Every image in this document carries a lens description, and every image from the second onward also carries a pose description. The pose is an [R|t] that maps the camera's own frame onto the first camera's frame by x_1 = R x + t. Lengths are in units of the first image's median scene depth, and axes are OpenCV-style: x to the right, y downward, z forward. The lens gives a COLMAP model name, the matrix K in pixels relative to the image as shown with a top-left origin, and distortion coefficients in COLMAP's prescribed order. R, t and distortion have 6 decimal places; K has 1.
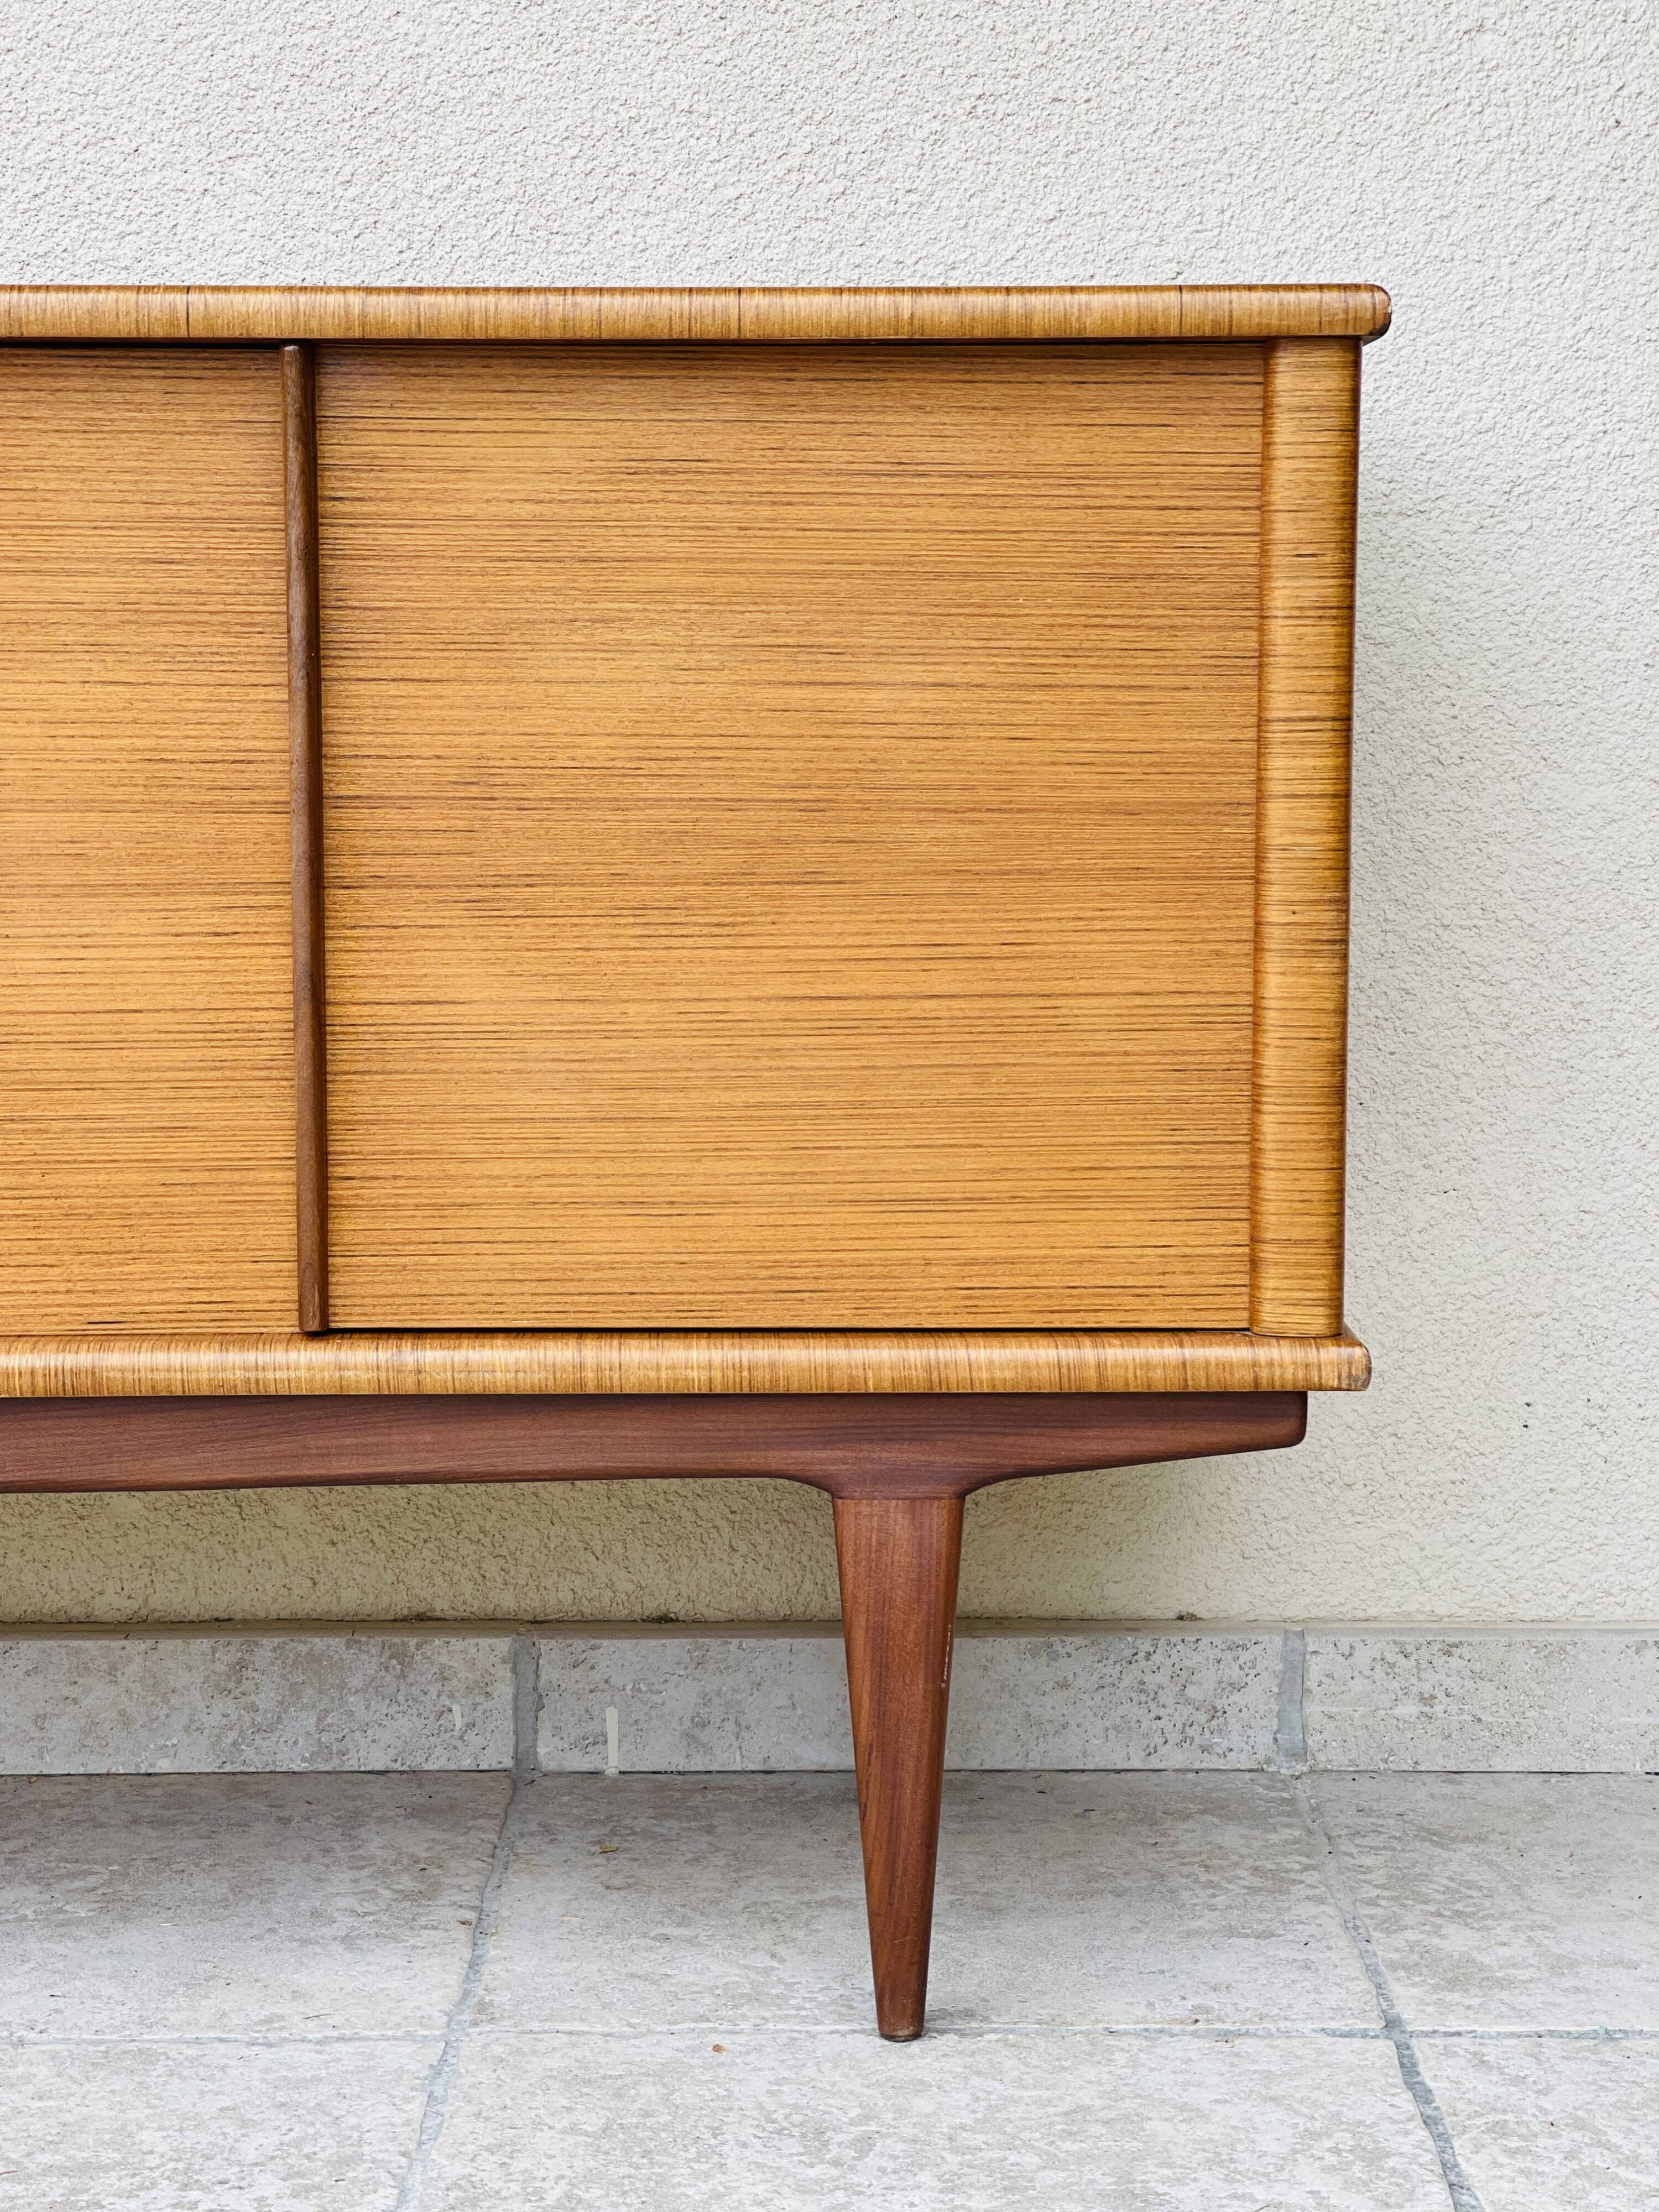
lens RADIAL K [[4109.1, 0, 811.5], [0, 4109.1, 1082.0], [0, 0, 1]] dist [0.211604, -0.101039]
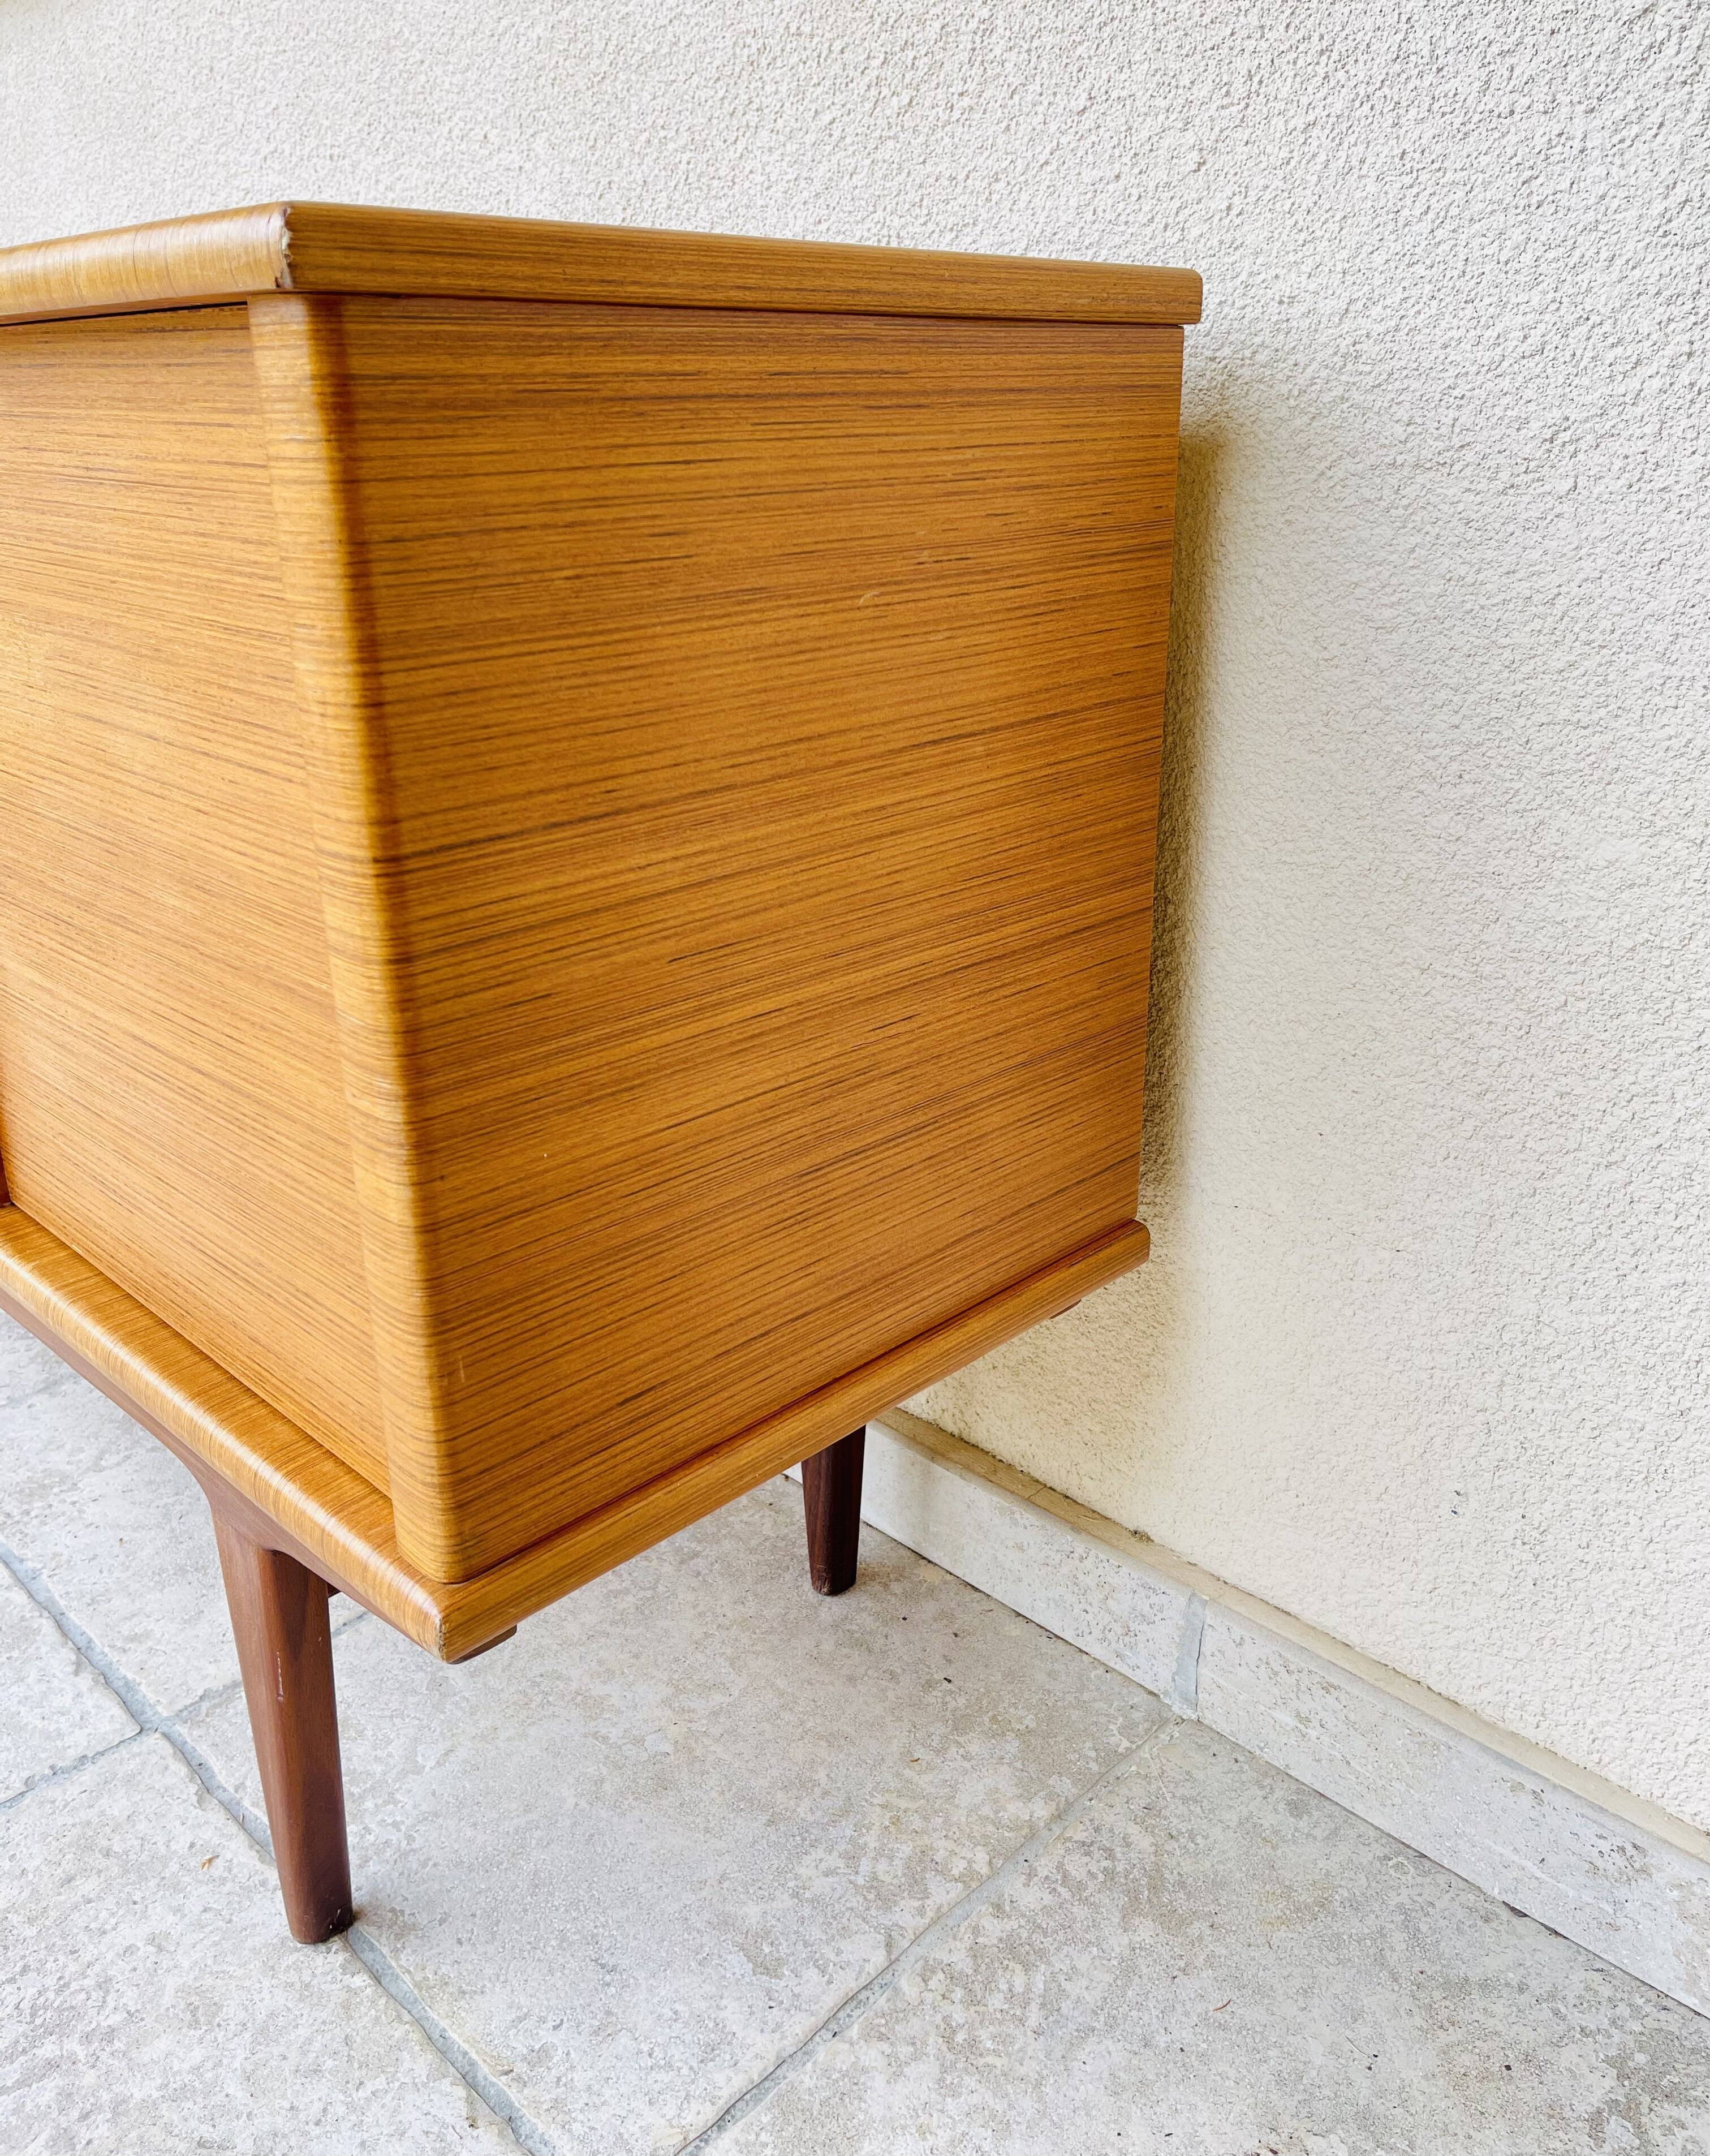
lens RADIAL K [[1718.2, 0, 854.1], [0, 1718.2, 1038.4], [0, 0, 1]] dist [0.098909, -0.136024]
pose [[0.712225, 0.237253, -0.660642, 0.315549], [-0.065136, 0.959426, 0.274332, -0.116810], [0.698923, -0.152355, 0.698781, 0.673255]]
